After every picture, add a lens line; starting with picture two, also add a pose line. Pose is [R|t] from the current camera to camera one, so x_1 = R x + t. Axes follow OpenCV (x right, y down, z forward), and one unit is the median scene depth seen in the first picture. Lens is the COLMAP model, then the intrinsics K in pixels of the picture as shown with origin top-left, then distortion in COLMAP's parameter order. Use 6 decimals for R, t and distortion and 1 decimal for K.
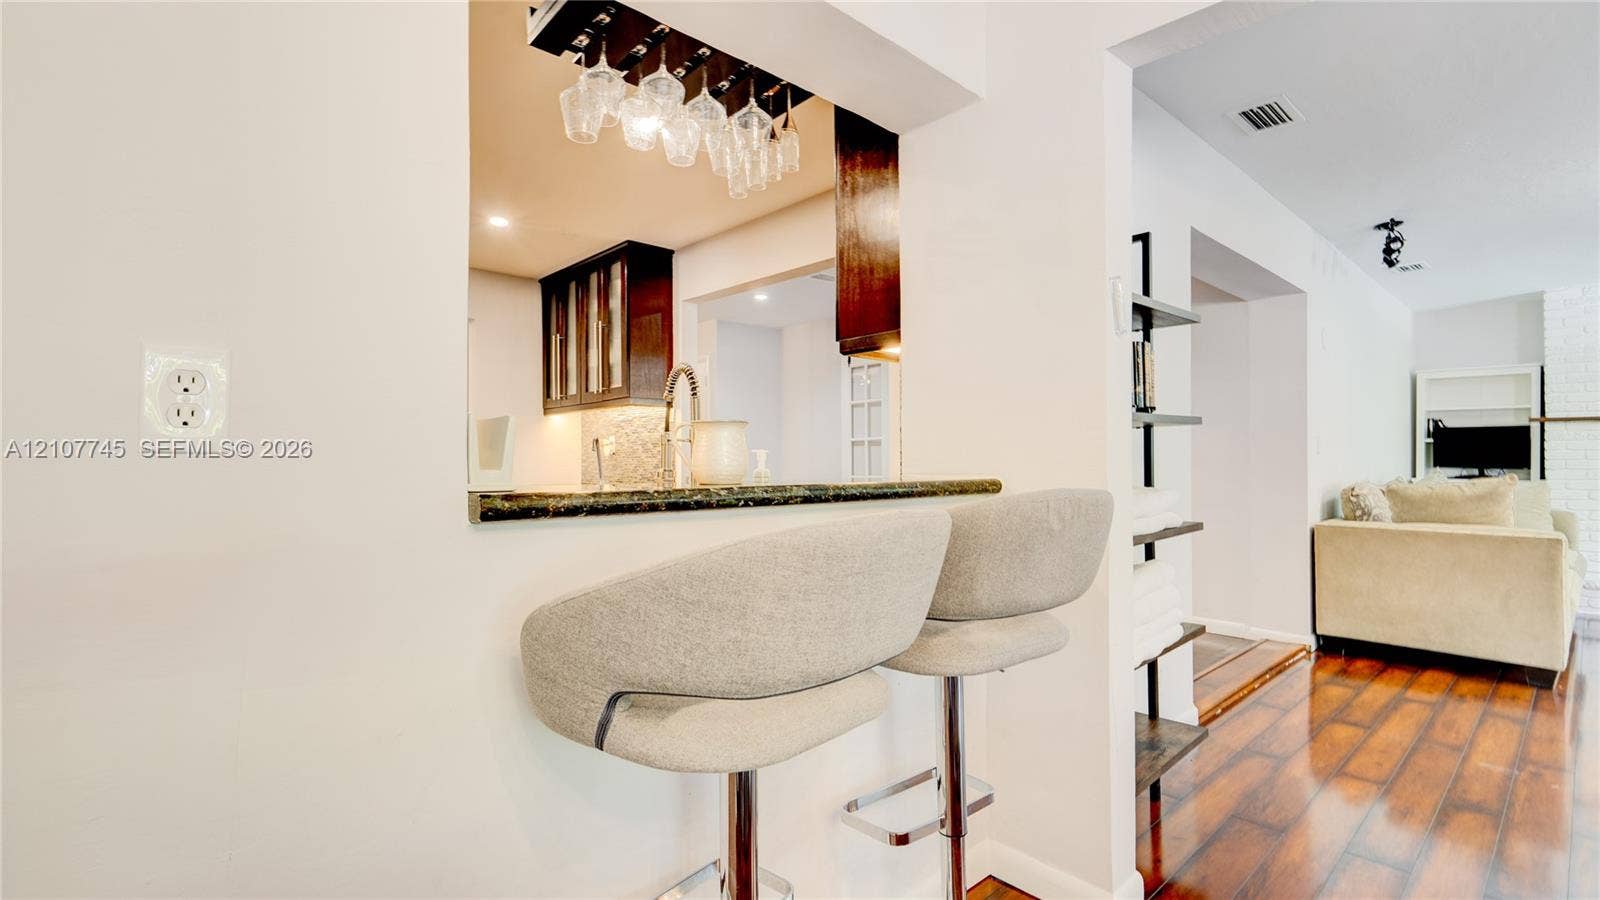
lens RADIAL K [[764.7, 0, 832.3], [0, 764.7, 454.2], [0, 0, 1]] dist [0.001028, 0.000115]
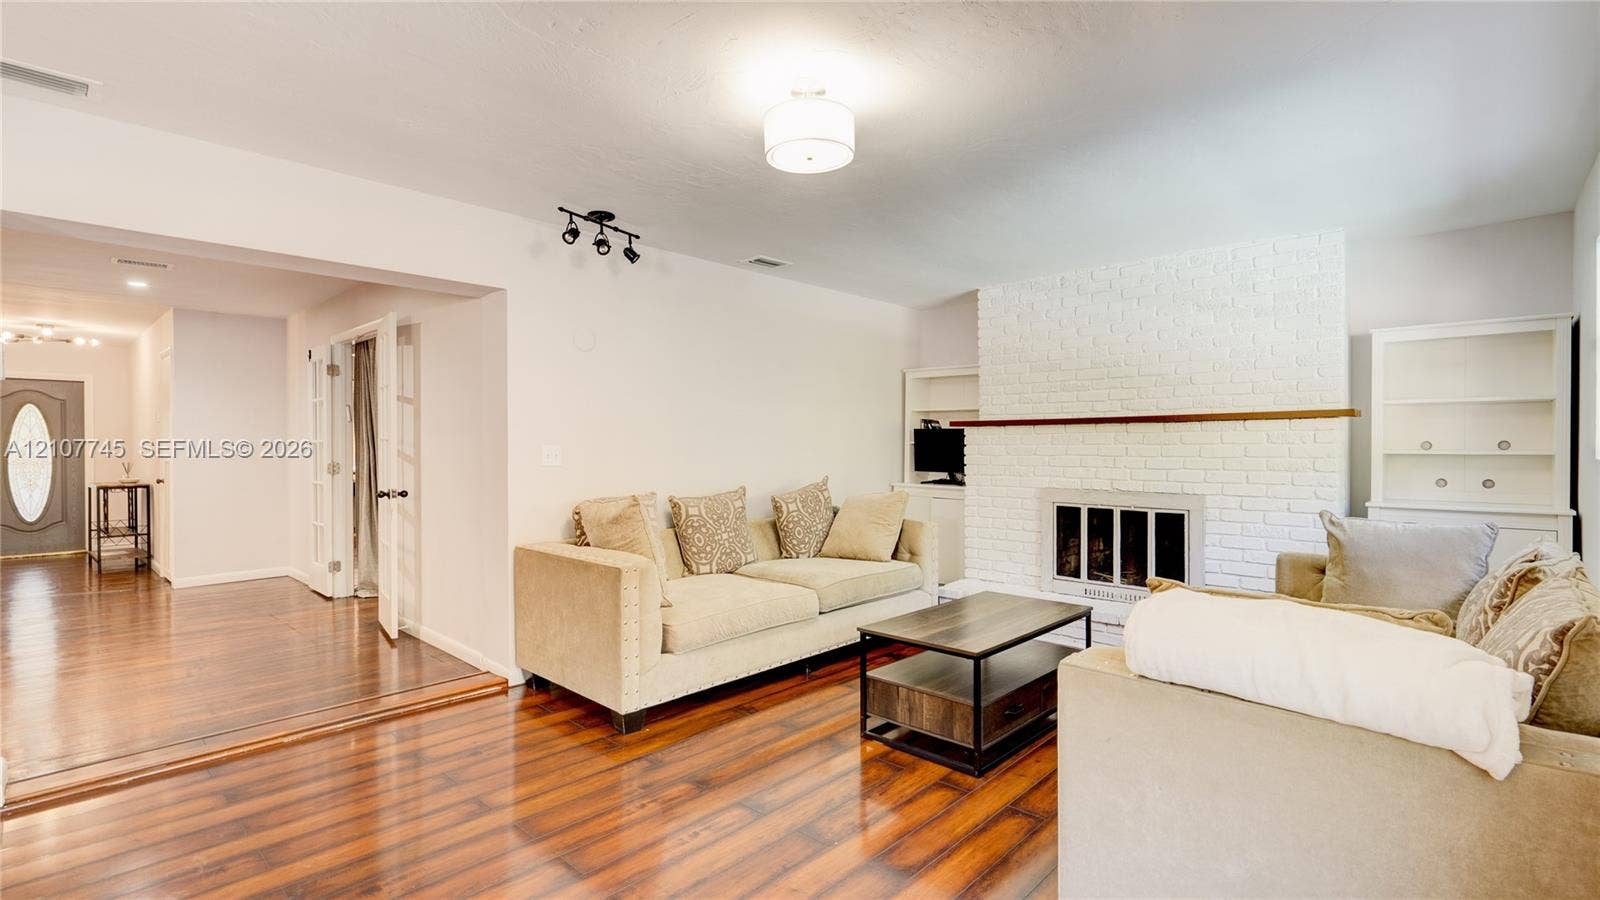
lens RADIAL K [[743.0, 0, 797.9], [0, 743.0, 448.8], [0, 0, 1]] dist [0.003793, 0.000494]
pose [[0.999028, -0.000573, 0.044081, 0.804328], [0.000010, 0.999918, 0.012773, -0.031166], [-0.044085, -0.012760, 0.998946, 0.088217]]
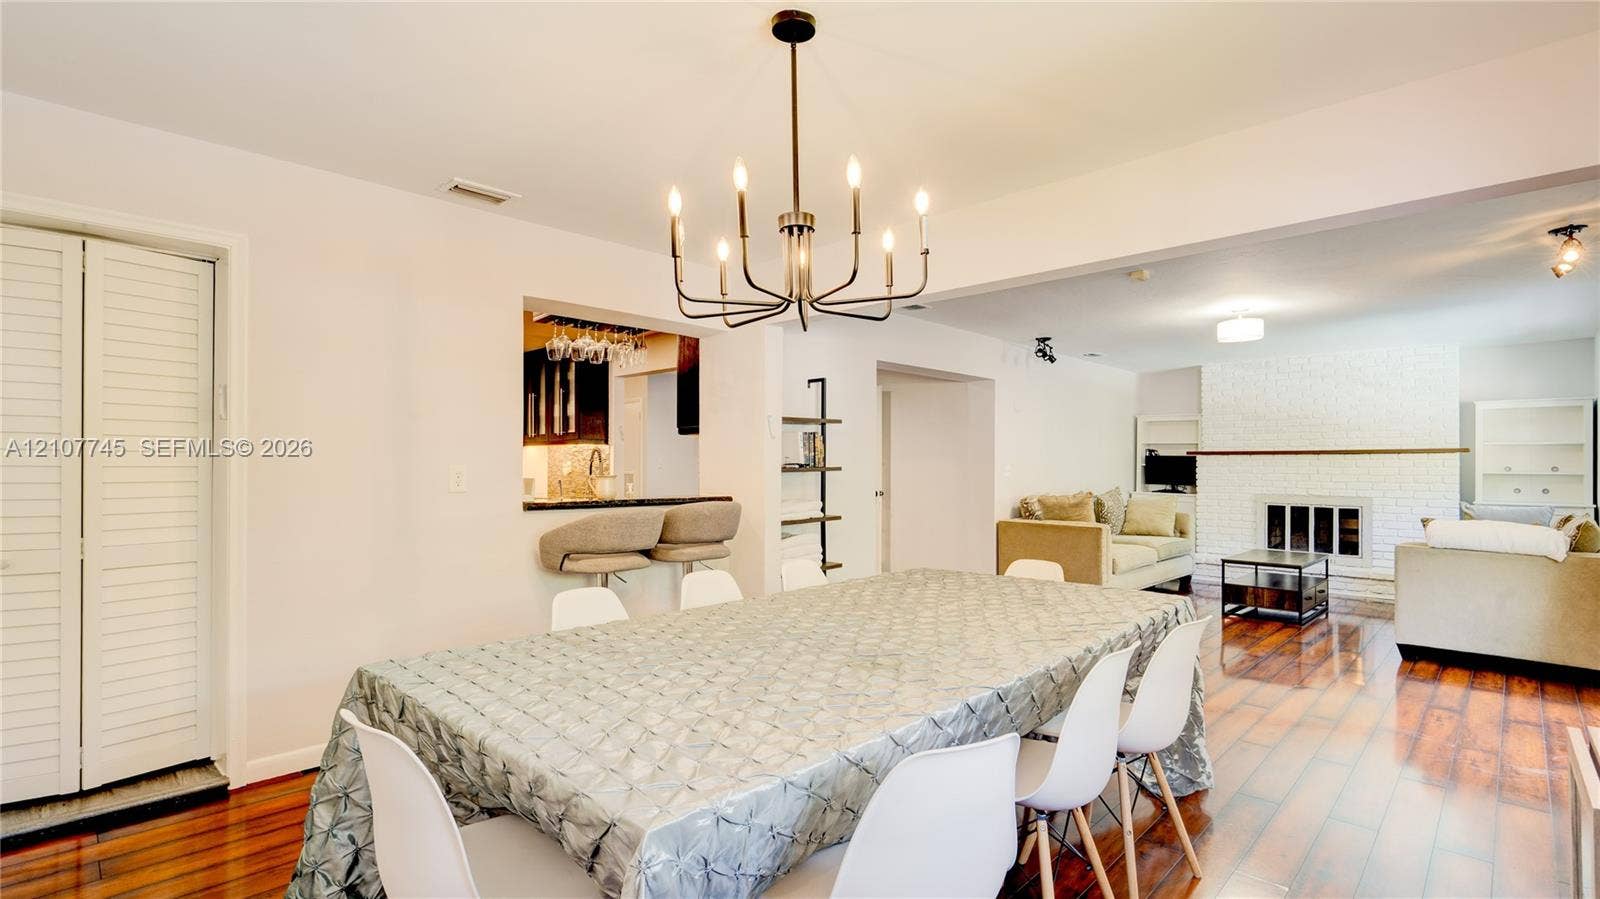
lens RADIAL K [[744.2, 0, 803.7], [0, 744.2, 459.8], [0, 0, 1]] dist [0.004282, 0.000304]
pose [[0.999746, 0.007157, 0.021360, 0.156196], [-0.007173, 0.999974, 0.000701, -0.033377], [-0.021355, -0.000854, 0.999772, -0.519211]]
